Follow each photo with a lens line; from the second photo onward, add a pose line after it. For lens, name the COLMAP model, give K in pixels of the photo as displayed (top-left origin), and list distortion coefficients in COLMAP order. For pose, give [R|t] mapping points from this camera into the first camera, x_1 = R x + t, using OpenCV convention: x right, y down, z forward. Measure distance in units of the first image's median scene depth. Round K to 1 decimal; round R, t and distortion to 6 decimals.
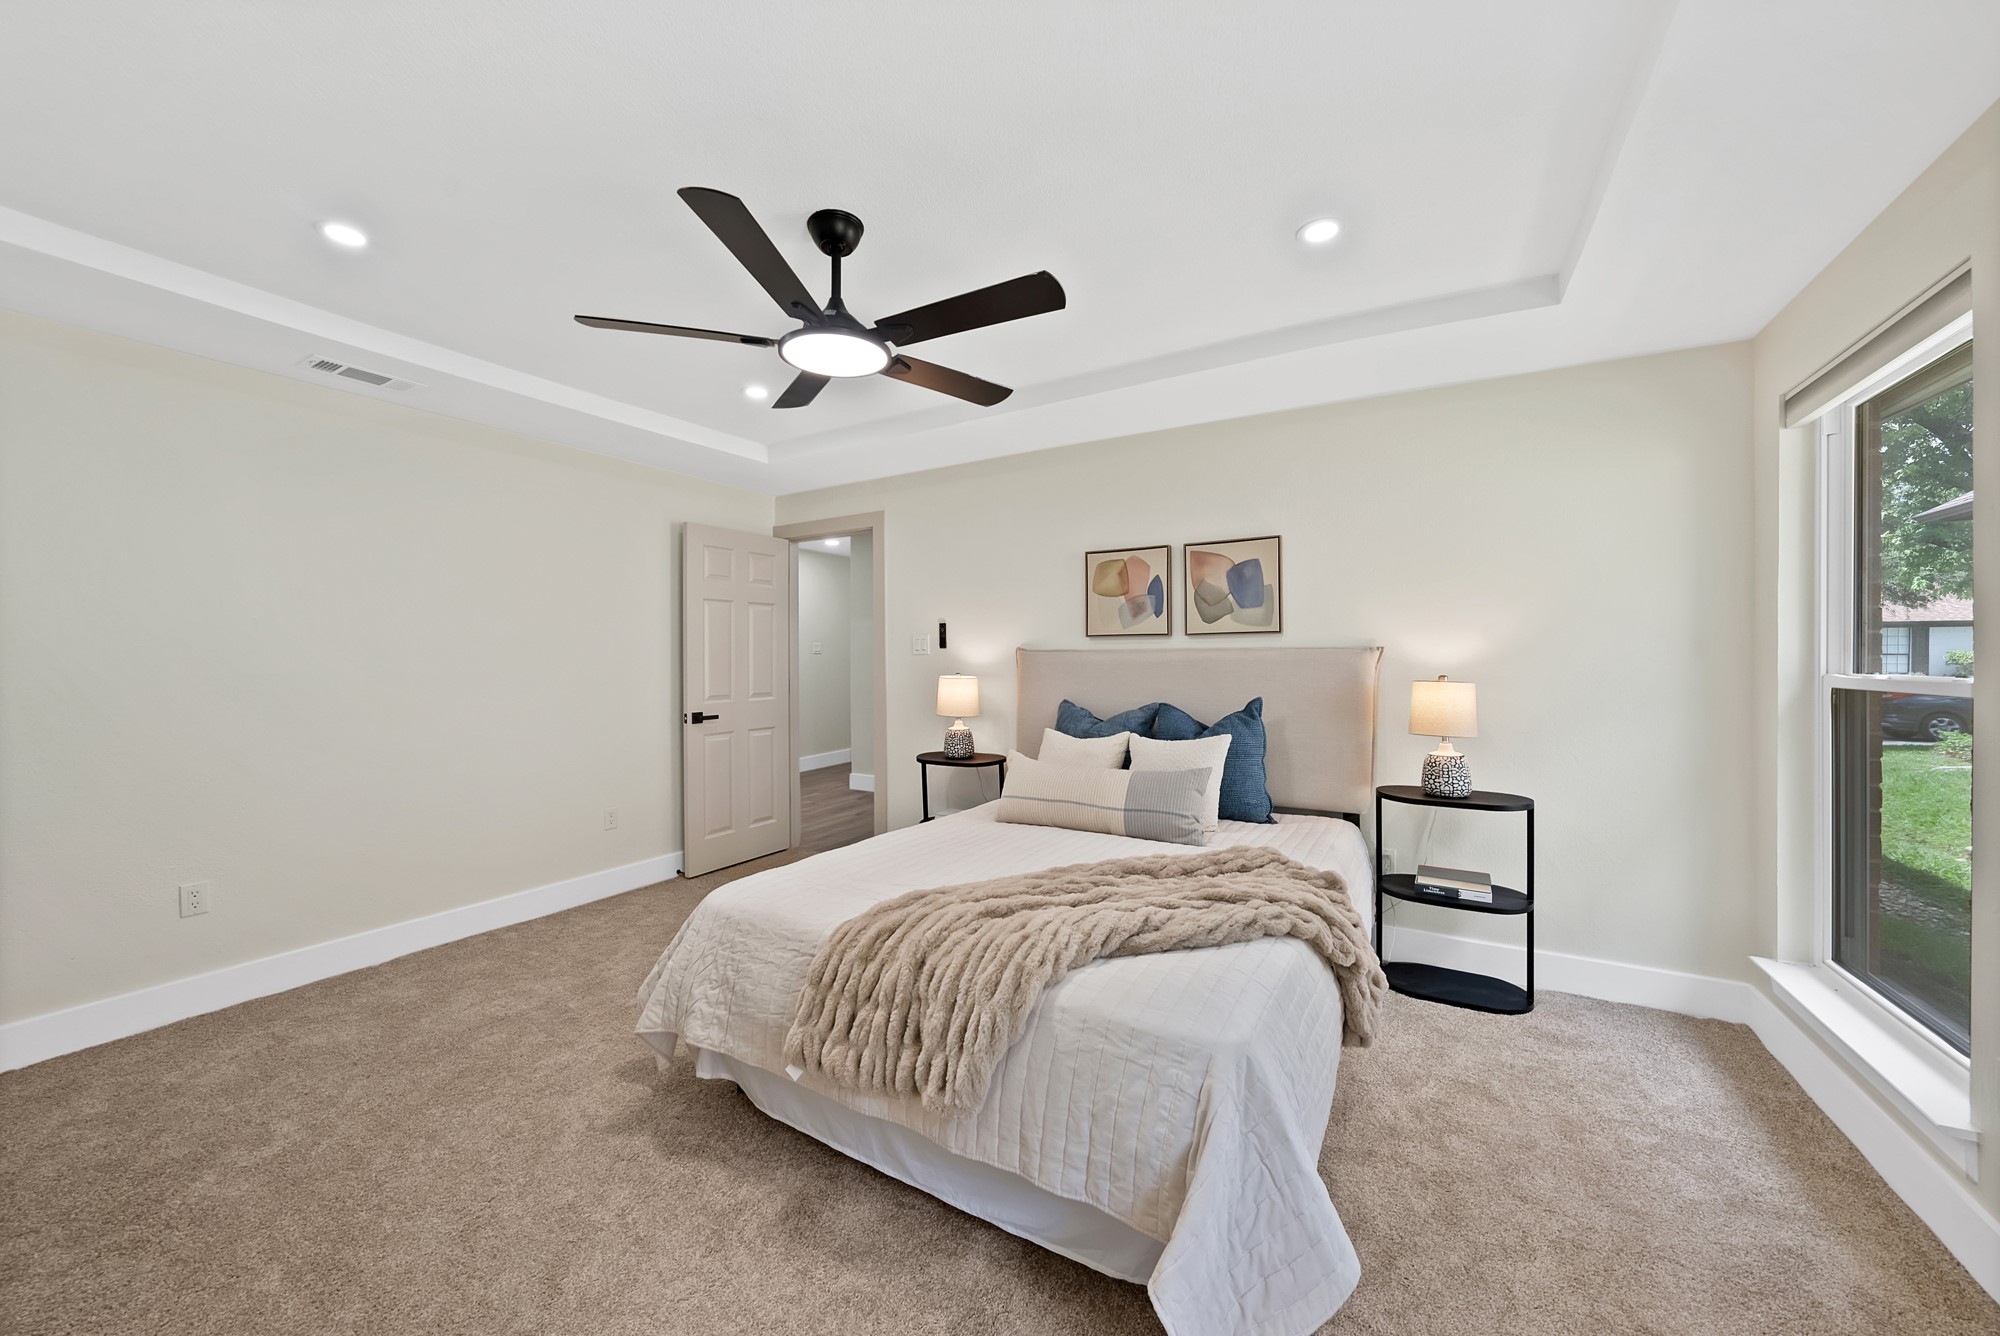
lens RADIAL K [[729.7, 0, 991.5], [0, 729.7, 659.2], [0, 0, 1]] dist [-0.031116, 0.007884]
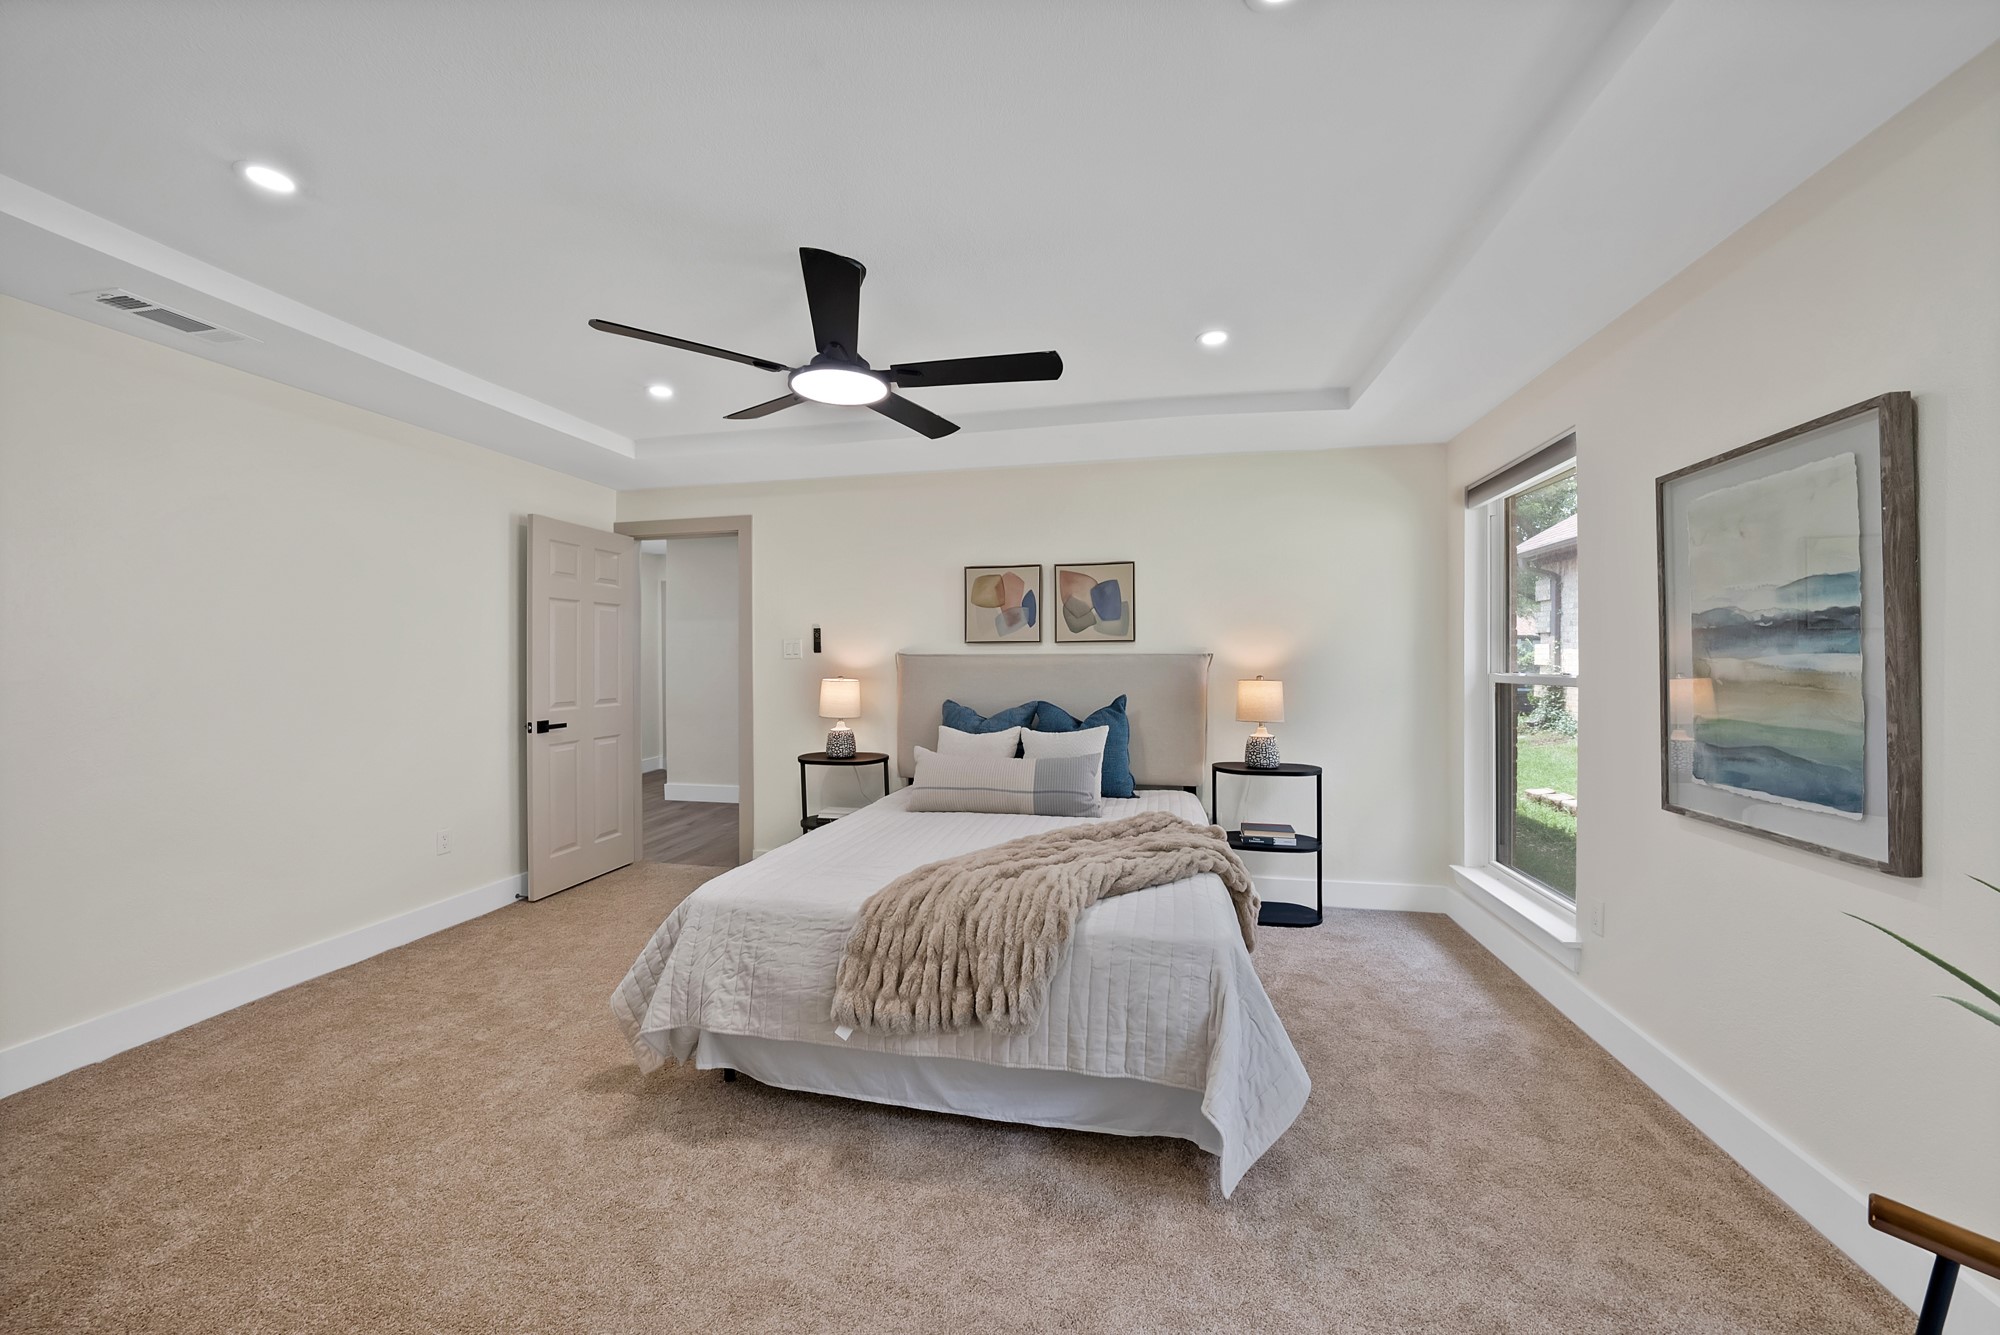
lens RADIAL K [[729.7, 0, 991.5], [0, 729.7, 658.7], [0, 0, 1]] dist [-0.031116, 0.007884]
pose [[0.944991, 0.002214, 0.327088, -0.329316], [-0.000392, 0.999984, -0.005636, -0.001084], [-0.327095, 0.005198, 0.944977, -0.105853]]
